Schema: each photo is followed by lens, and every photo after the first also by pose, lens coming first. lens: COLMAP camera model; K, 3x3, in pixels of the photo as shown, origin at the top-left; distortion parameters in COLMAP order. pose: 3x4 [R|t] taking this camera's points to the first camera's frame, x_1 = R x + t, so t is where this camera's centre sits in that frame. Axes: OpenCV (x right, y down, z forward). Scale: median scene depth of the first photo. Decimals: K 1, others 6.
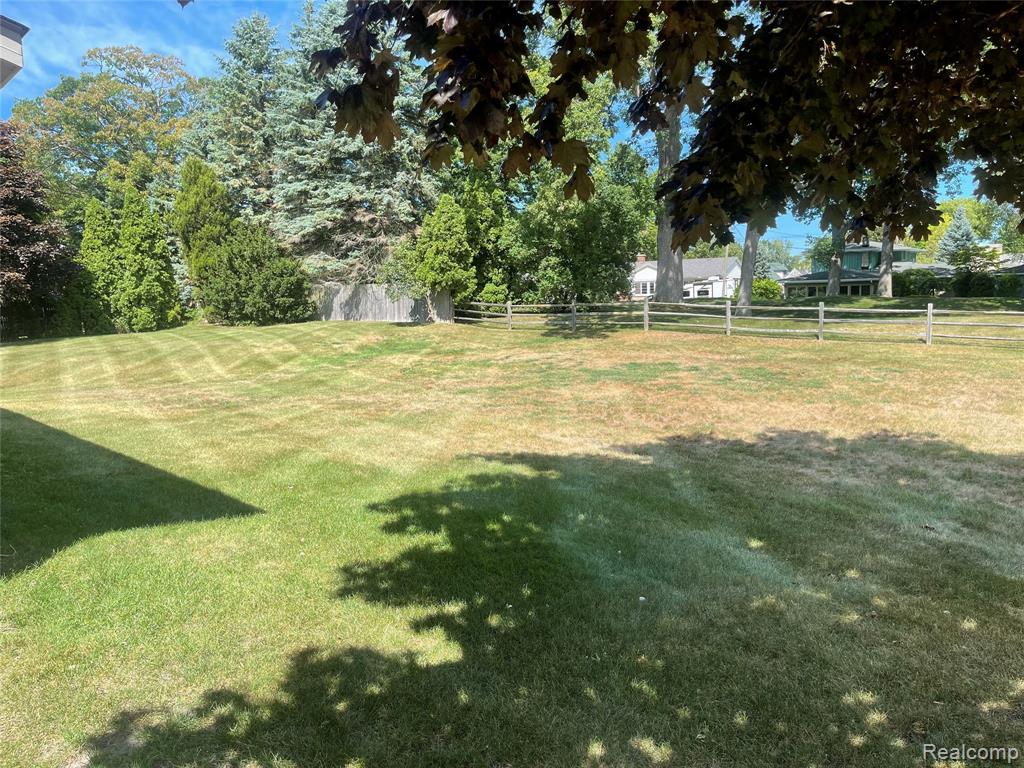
lens RADIAL K [[781.0, 0, 515.1], [0, 781.0, 377.7], [0, 0, 1]] dist [0.063885, -0.094112]
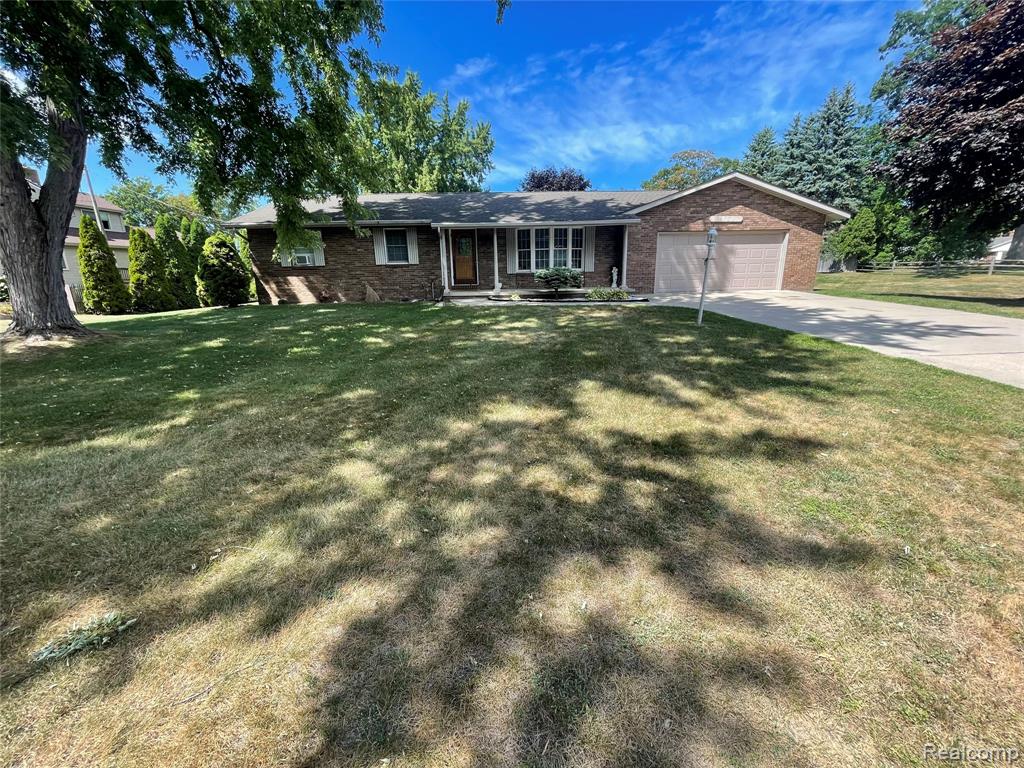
lens RADIAL K [[408.6, 0, 510.2], [0, 408.6, 385.9], [0, 0, 1]] dist [-0.009135, 0.002081]
pose [[0.763662, 0.174117, -0.621693, -0.055491], [-0.062038, 0.978281, 0.197782, 0.071147], [0.642628, -0.112470, 0.757878, -0.460679]]
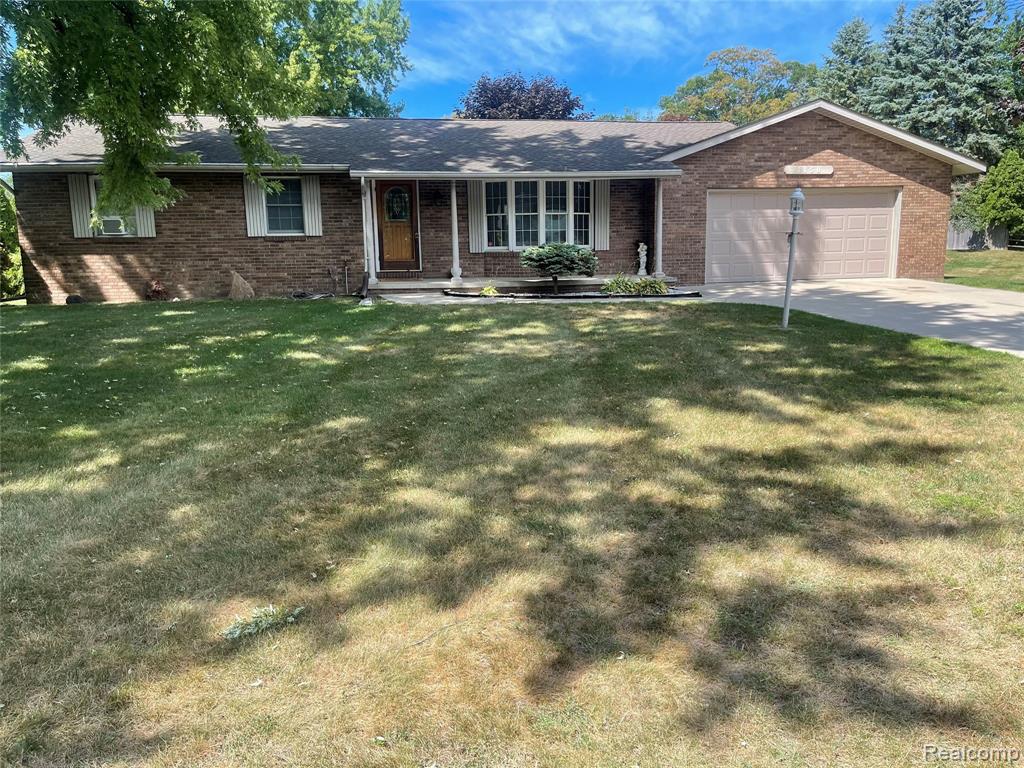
lens RADIAL K [[781.0, 0, 518.4], [0, 781.0, 388.8], [0, 0, 1]] dist [0.063885, -0.094112]
pose [[0.841501, 0.100111, -0.530900, -0.042677], [-0.056693, 0.993619, 0.097503, 0.078610], [0.537273, -0.051950, 0.841807, -0.560603]]
